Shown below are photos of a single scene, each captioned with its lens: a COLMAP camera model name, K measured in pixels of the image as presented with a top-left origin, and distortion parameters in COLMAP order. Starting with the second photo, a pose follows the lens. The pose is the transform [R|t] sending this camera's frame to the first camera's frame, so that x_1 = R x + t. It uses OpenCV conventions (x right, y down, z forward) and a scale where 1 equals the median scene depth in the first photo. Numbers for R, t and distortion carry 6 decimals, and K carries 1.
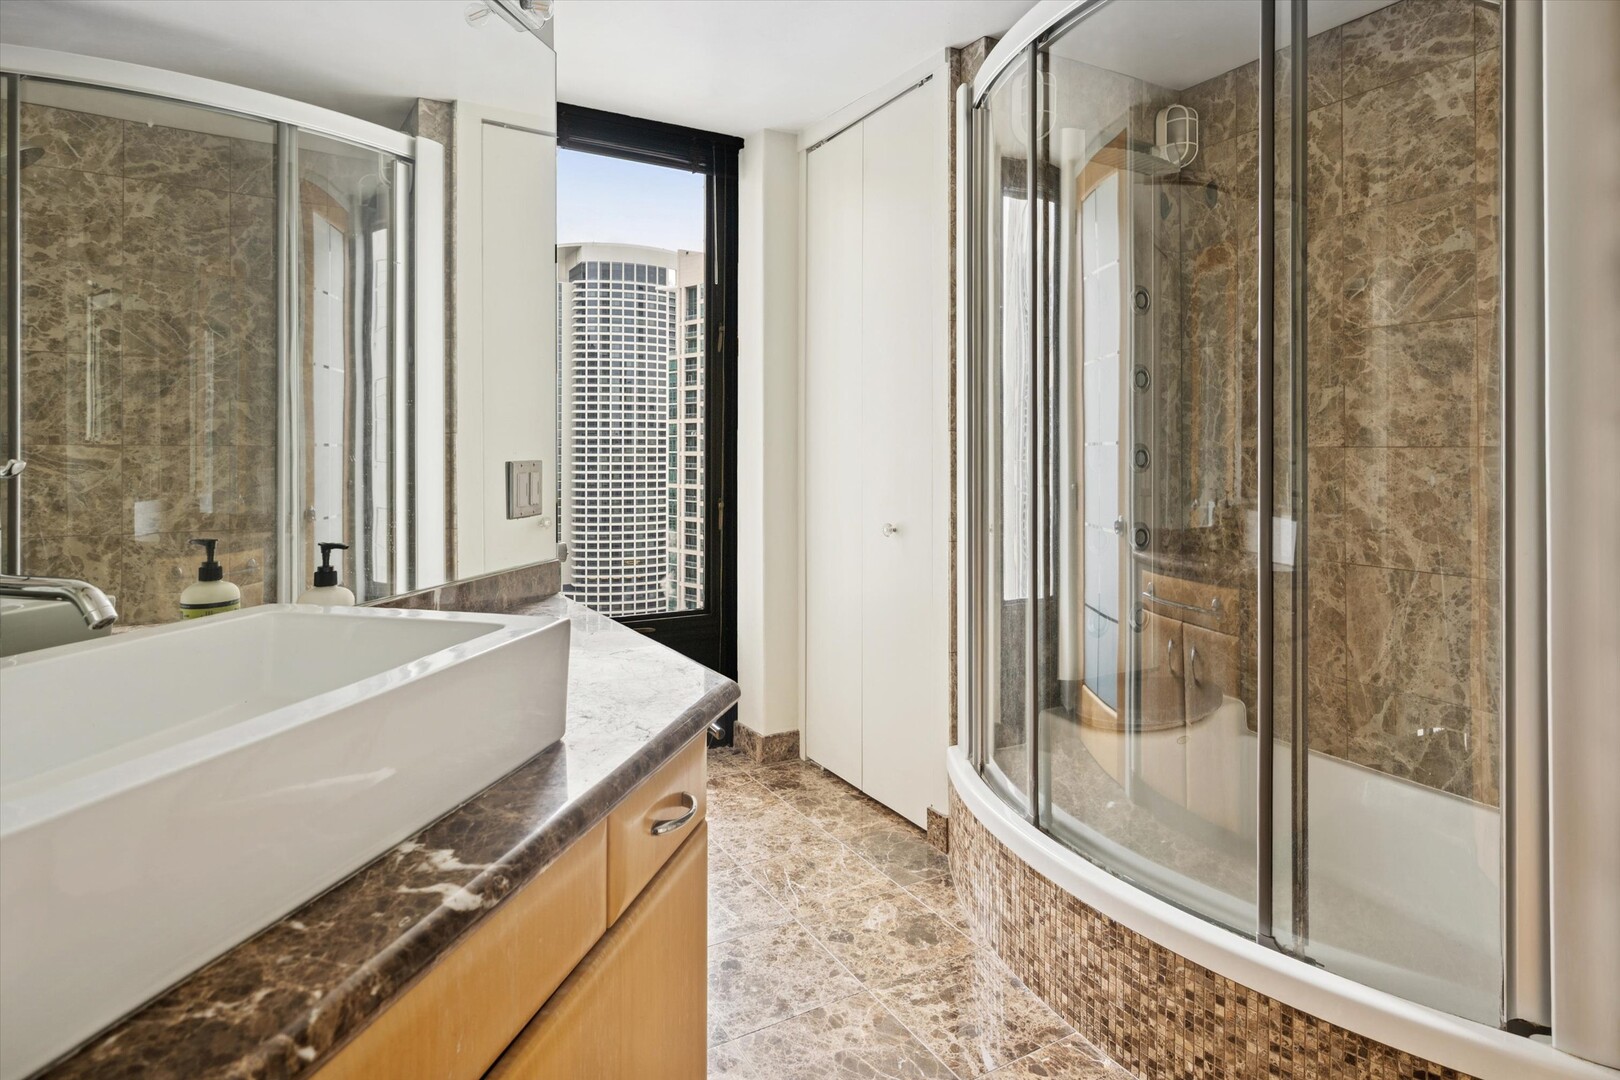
lens RADIAL K [[844.0, 0, 806.4], [0, 844.0, 443.7], [0, 0, 1]] dist [0.001904, 0.001613]
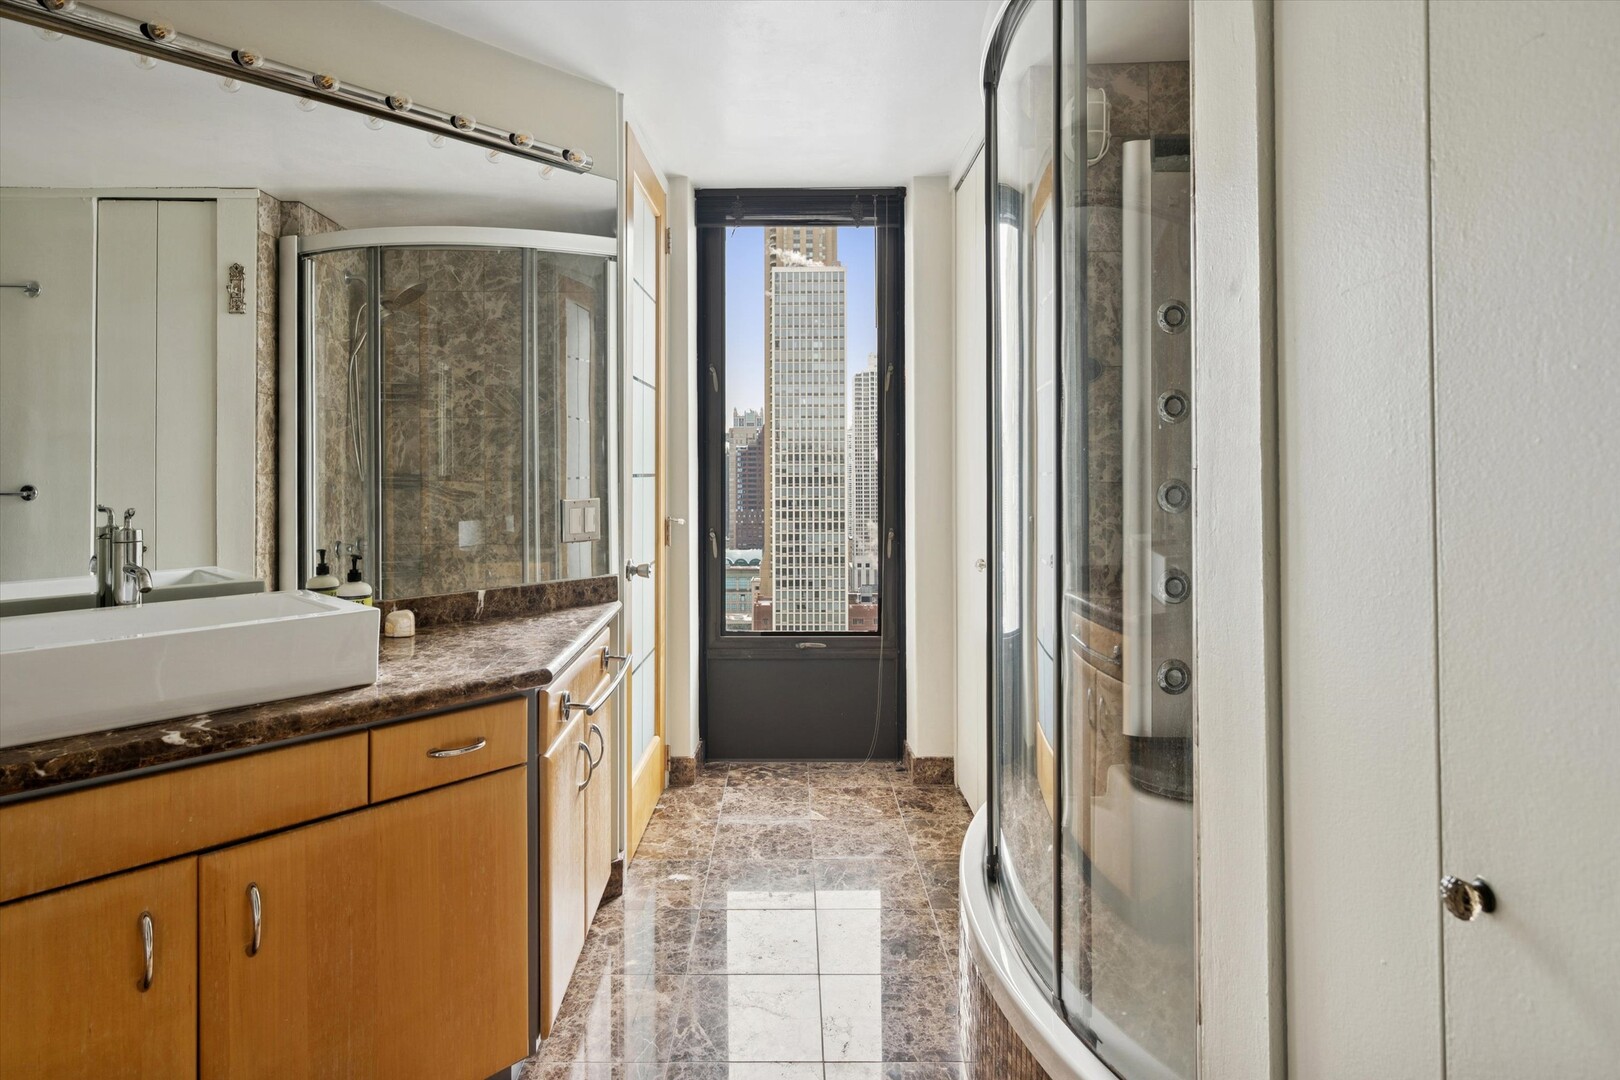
lens RADIAL K [[852.9, 0, 805.9], [0, 852.9, 469.8], [0, 0, 1]] dist [0.003605, -0.001392]
pose [[0.876340, -0.010833, -0.481571, 0.348561], [0.008545, 0.999939, -0.006944, -0.002508], [0.481617, 0.001971, 0.876380, 0.009688]]
